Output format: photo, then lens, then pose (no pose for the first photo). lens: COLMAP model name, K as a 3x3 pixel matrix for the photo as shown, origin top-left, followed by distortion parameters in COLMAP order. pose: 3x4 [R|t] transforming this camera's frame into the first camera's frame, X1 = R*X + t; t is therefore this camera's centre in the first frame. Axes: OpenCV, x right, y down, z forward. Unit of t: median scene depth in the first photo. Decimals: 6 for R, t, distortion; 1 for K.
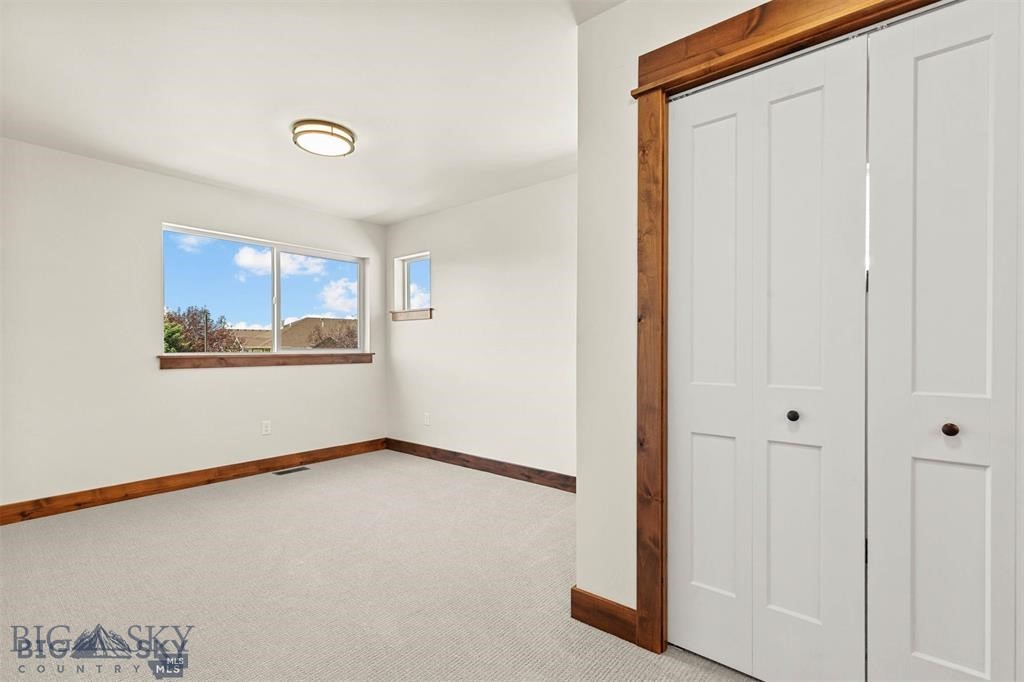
lens RADIAL K [[458.6, 0, 531.2], [0, 458.6, 352.3], [0, 0, 1]] dist [0.004860, -0.000107]
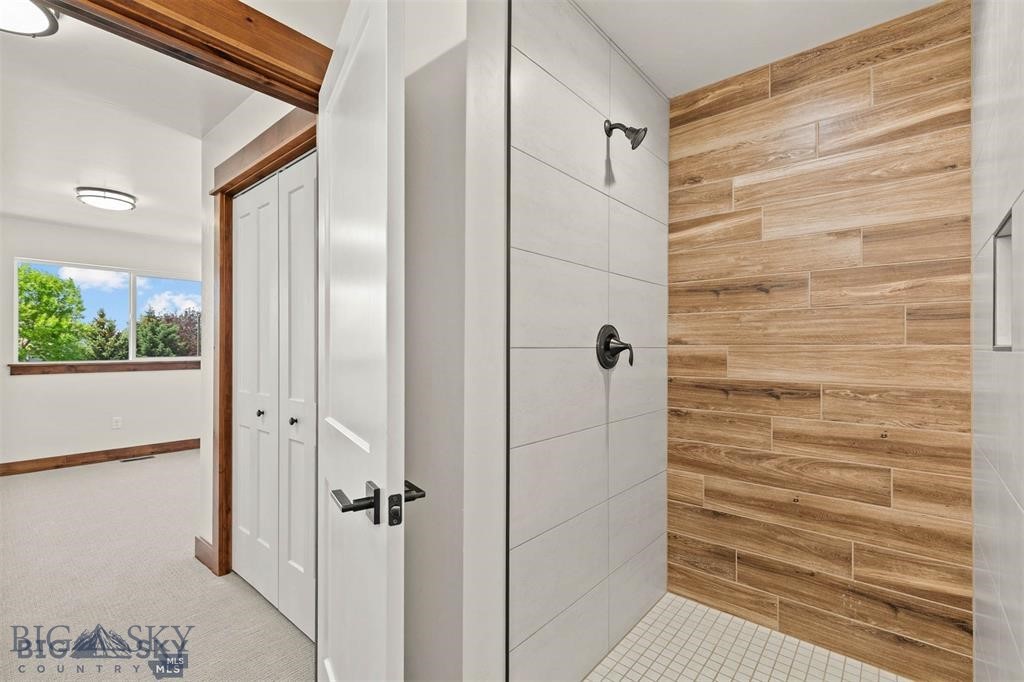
lens RADIAL K [[458.6, 0, 514.5], [0, 458.6, 345.9], [0, 0, 1]] dist [0.004860, -0.000107]
pose [[0.999625, -0.000228, -0.027393, 0.505459], [-0.000120, 0.999919, -0.012689, -0.022764], [0.027394, 0.012688, 0.999544, -0.179708]]
